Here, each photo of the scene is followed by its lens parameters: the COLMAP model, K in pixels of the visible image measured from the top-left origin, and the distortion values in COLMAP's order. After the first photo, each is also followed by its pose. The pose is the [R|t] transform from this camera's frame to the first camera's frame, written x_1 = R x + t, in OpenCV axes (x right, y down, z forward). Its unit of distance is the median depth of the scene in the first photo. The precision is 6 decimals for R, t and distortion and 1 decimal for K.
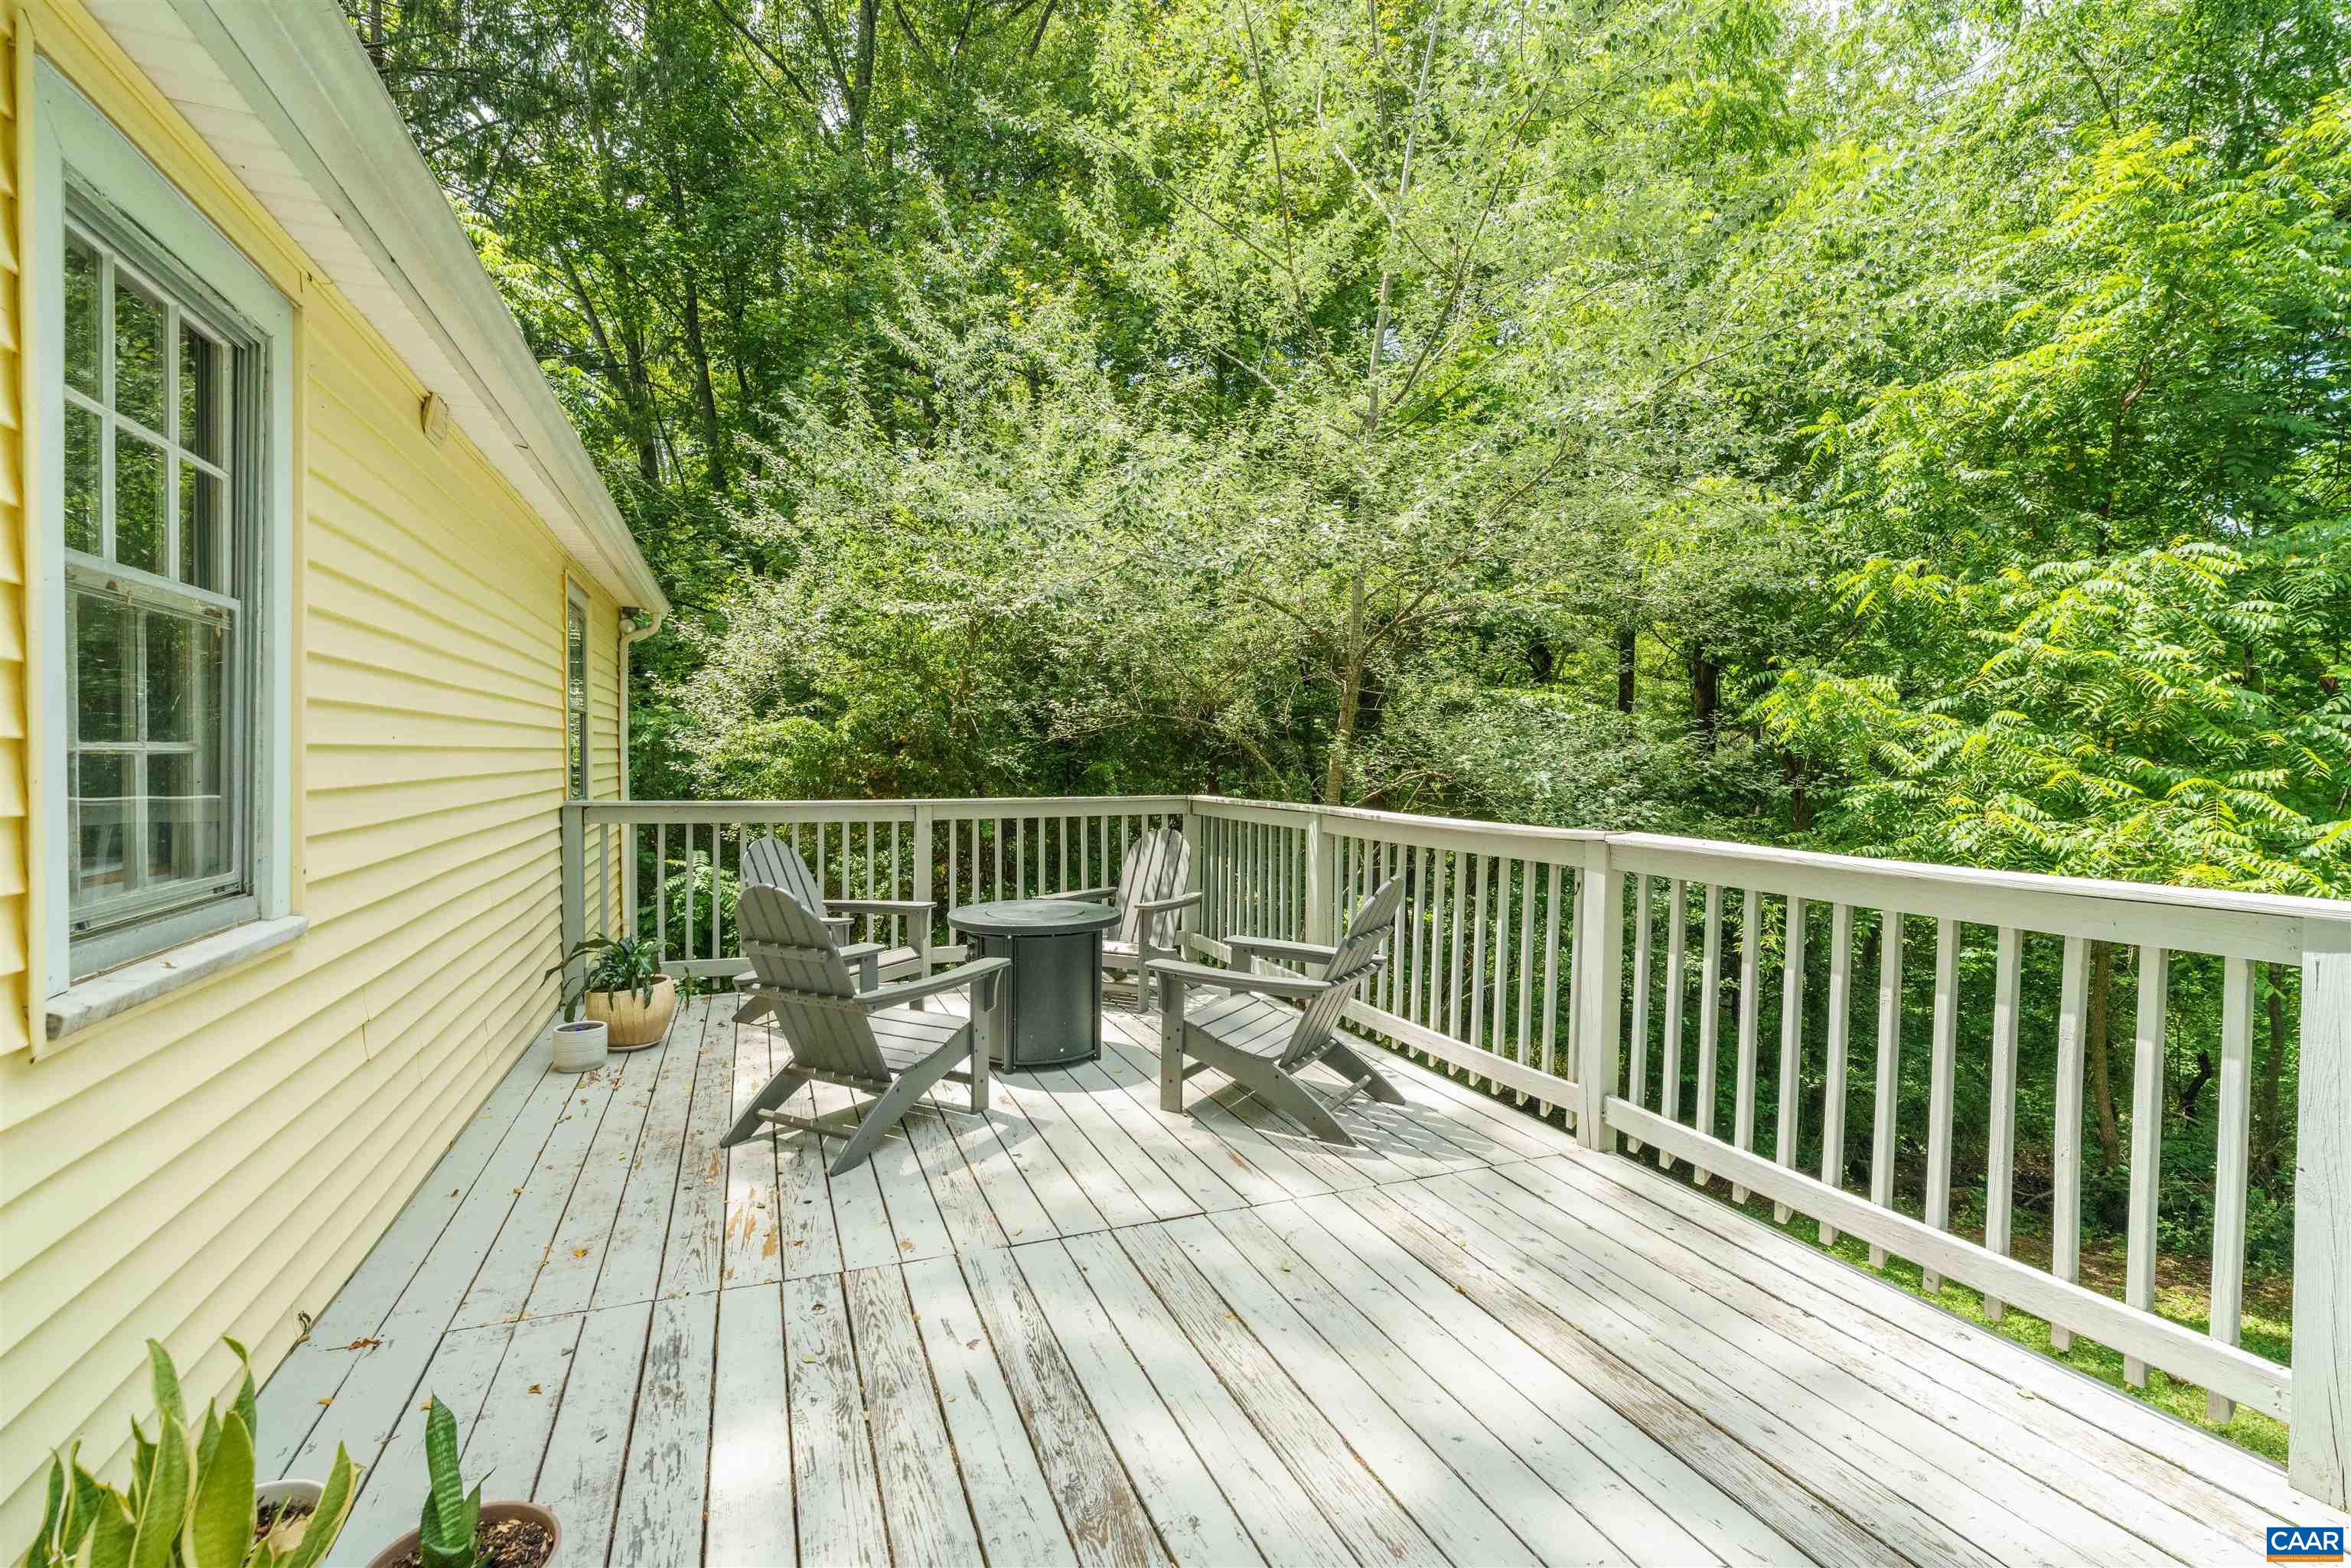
lens RADIAL K [[1074.3, 0, 1182.6], [0, 1074.3, 781.7], [0, 0, 1]] dist [-0.000047, -0.000016]
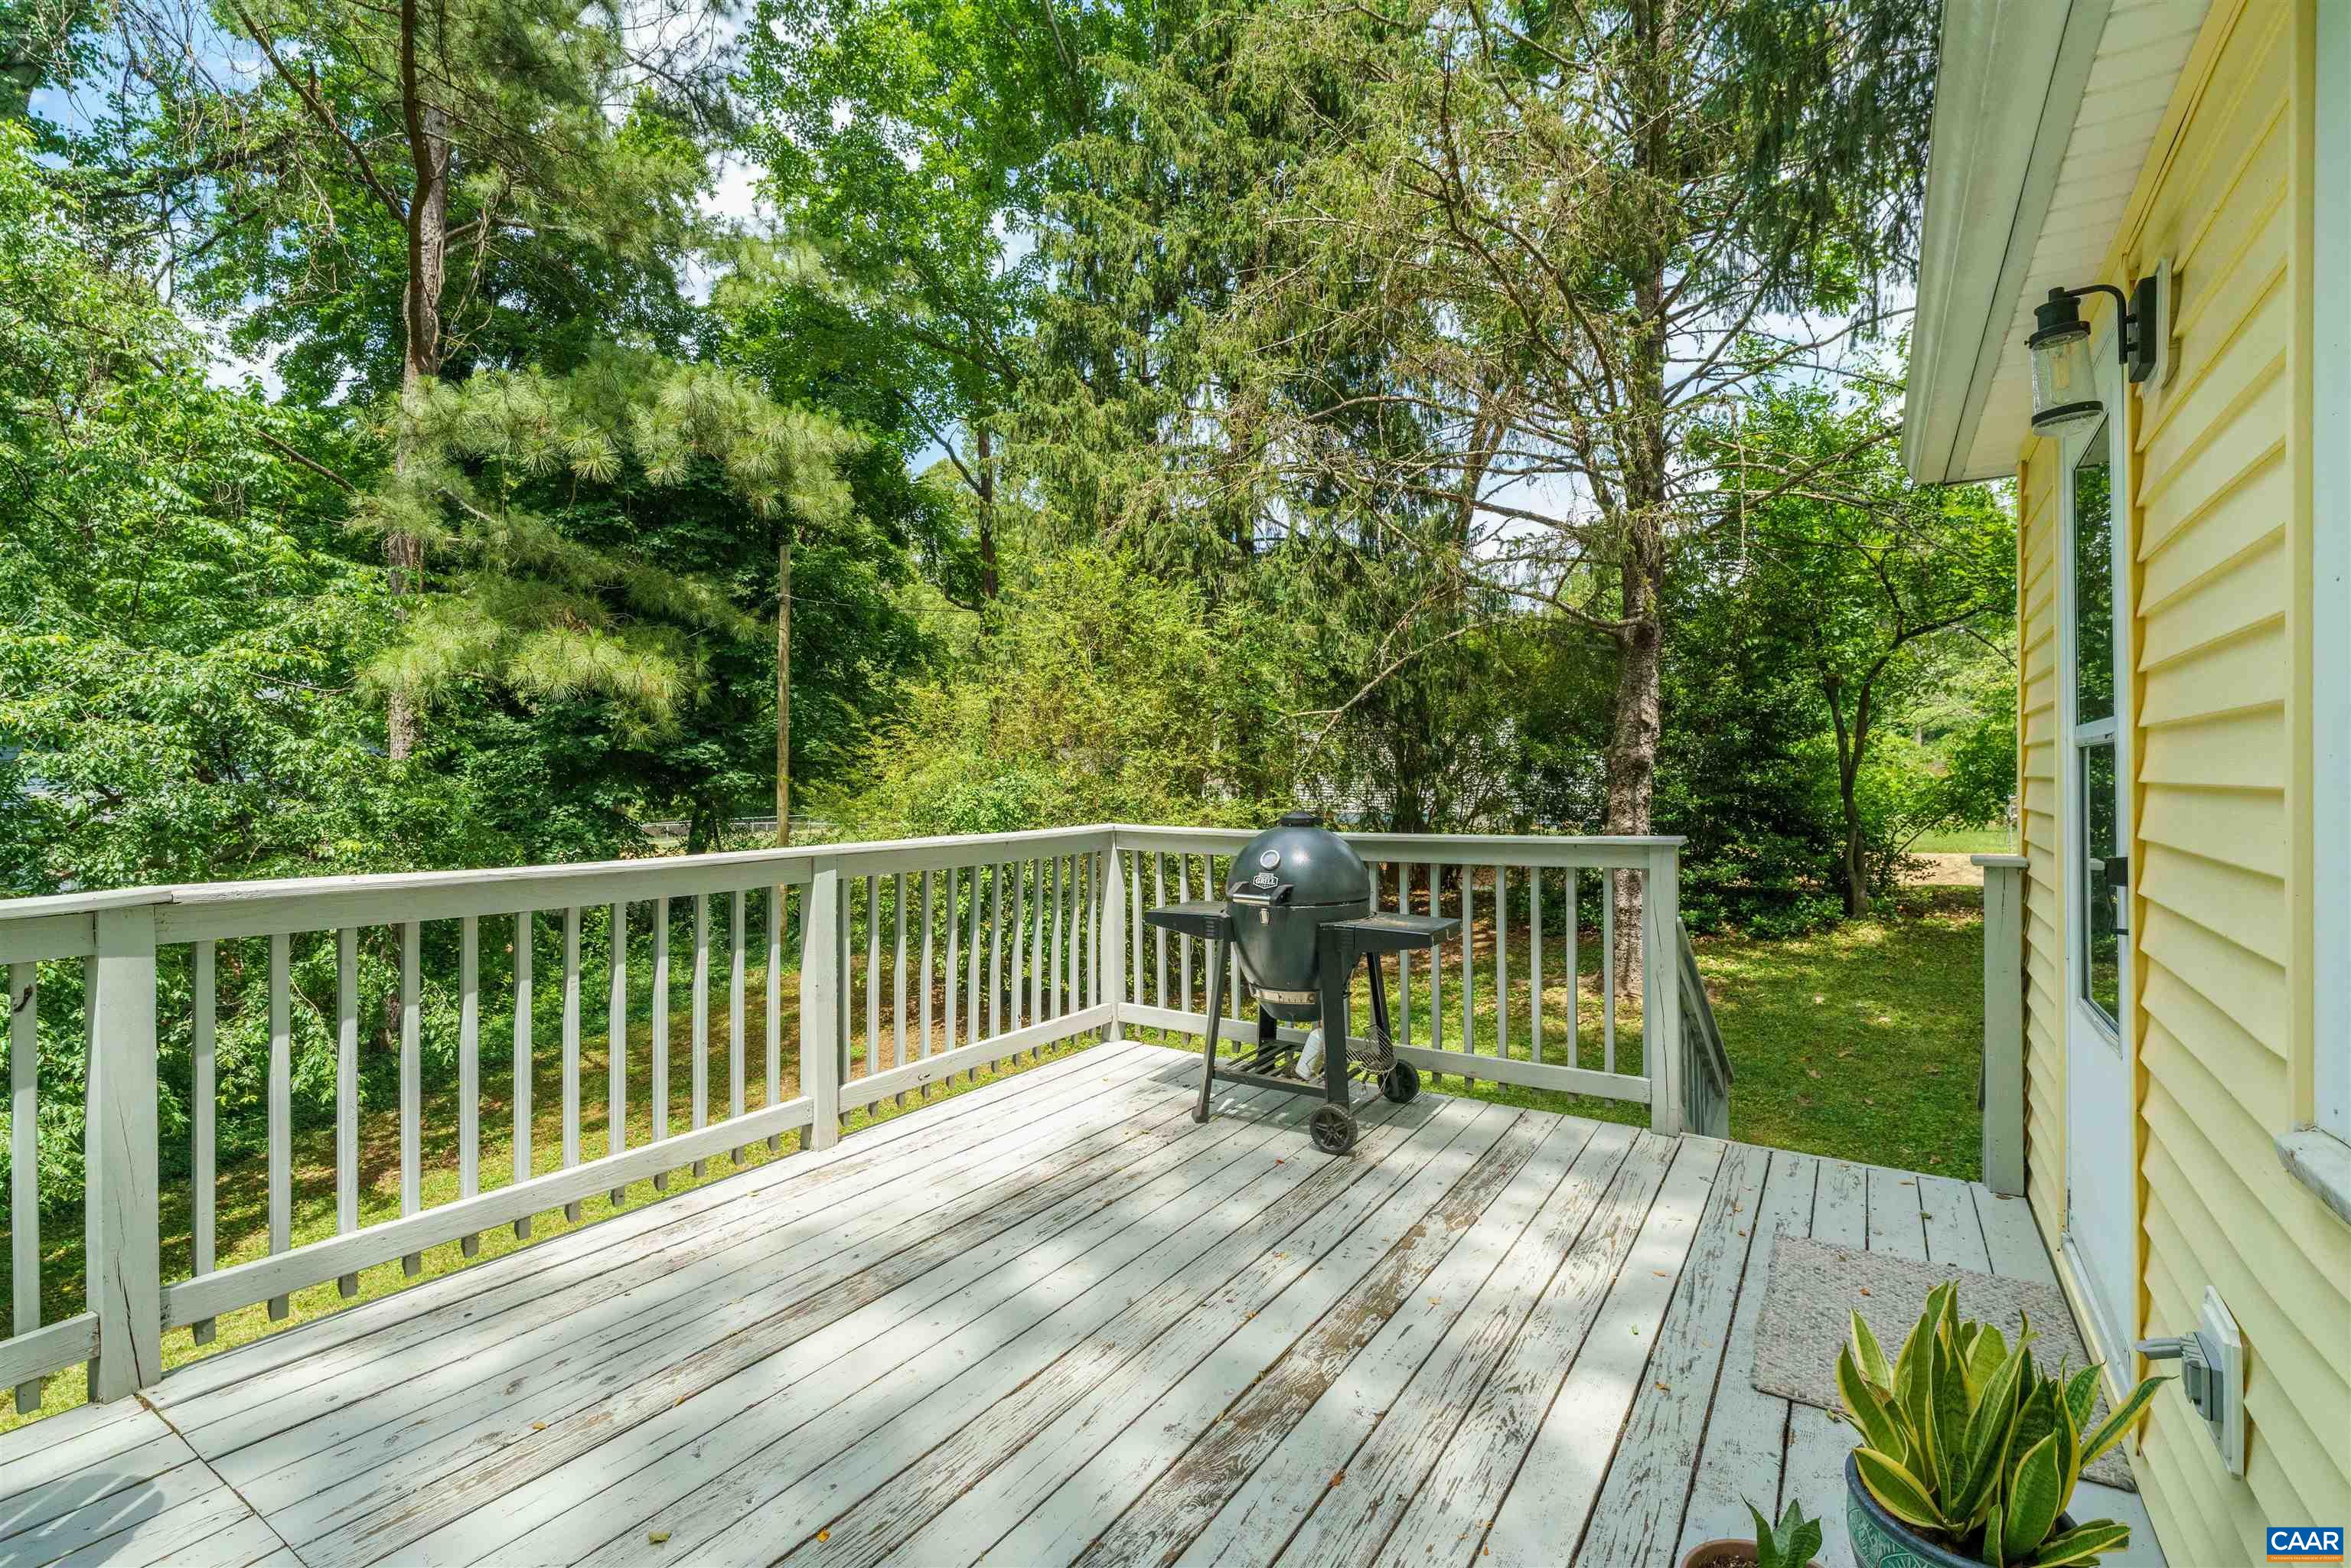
lens RADIAL K [[1074.3, 0, 1180.3], [0, 1074.3, 778.7], [0, 0, 1]] dist [-0.000047, -0.000016]
pose [[-0.581573, -0.010195, 0.813430, -0.783817], [0.011707, 0.999713, 0.020900, -0.045758], [-0.813410, 0.021678, -0.581287, 1.365264]]
